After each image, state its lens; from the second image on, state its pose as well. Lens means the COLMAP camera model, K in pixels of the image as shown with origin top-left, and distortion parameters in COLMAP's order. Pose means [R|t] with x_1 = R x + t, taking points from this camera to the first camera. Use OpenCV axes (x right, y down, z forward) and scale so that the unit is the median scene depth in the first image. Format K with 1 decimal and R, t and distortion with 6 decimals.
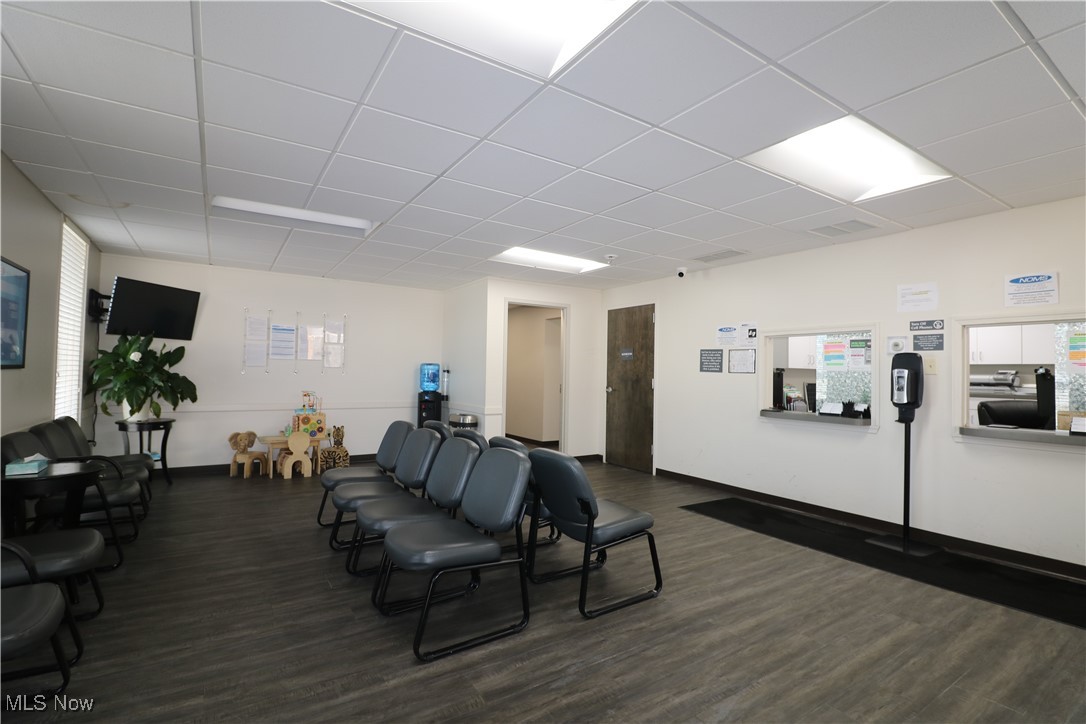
lens RADIAL K [[507.8, 0, 546.1], [0, 507.8, 364.1], [0, 0, 1]] dist [-0.004510, -0.001697]
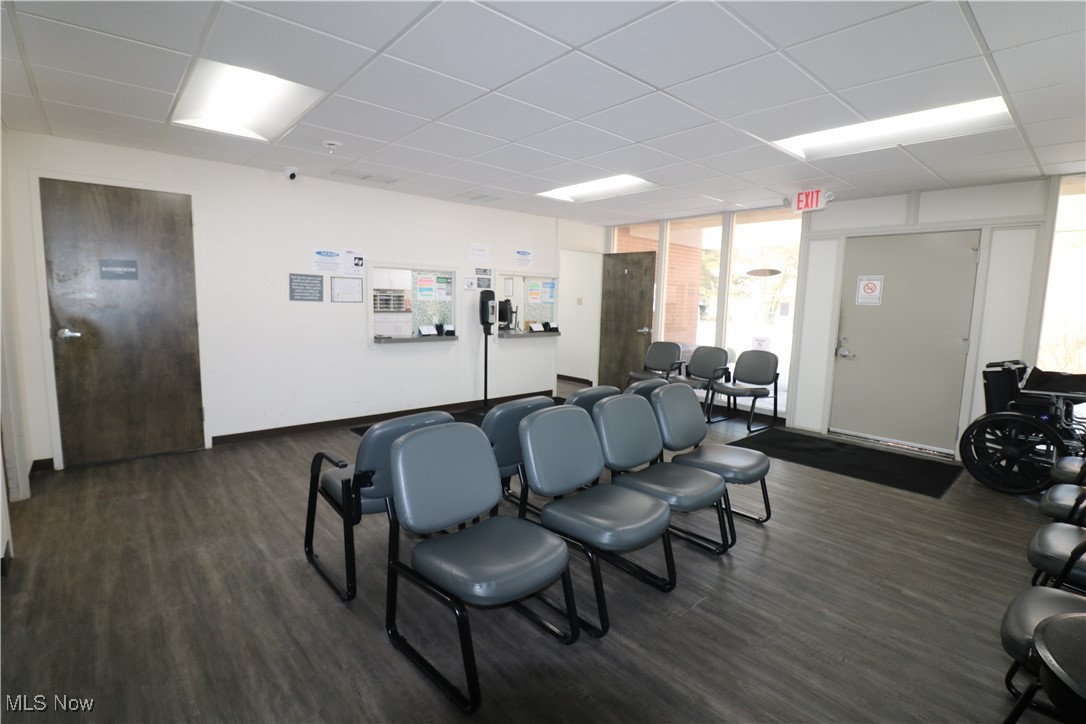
lens RADIAL K [[507.8, 0, 547.1], [0, 507.8, 359.1], [0, 0, 1]] dist [-0.004510, -0.001697]
pose [[-0.156779, -0.139378, 0.977750, -0.823040], [-0.042317, 0.990031, 0.134343, -0.027263], [-0.986727, -0.020313, -0.161114, 1.015220]]
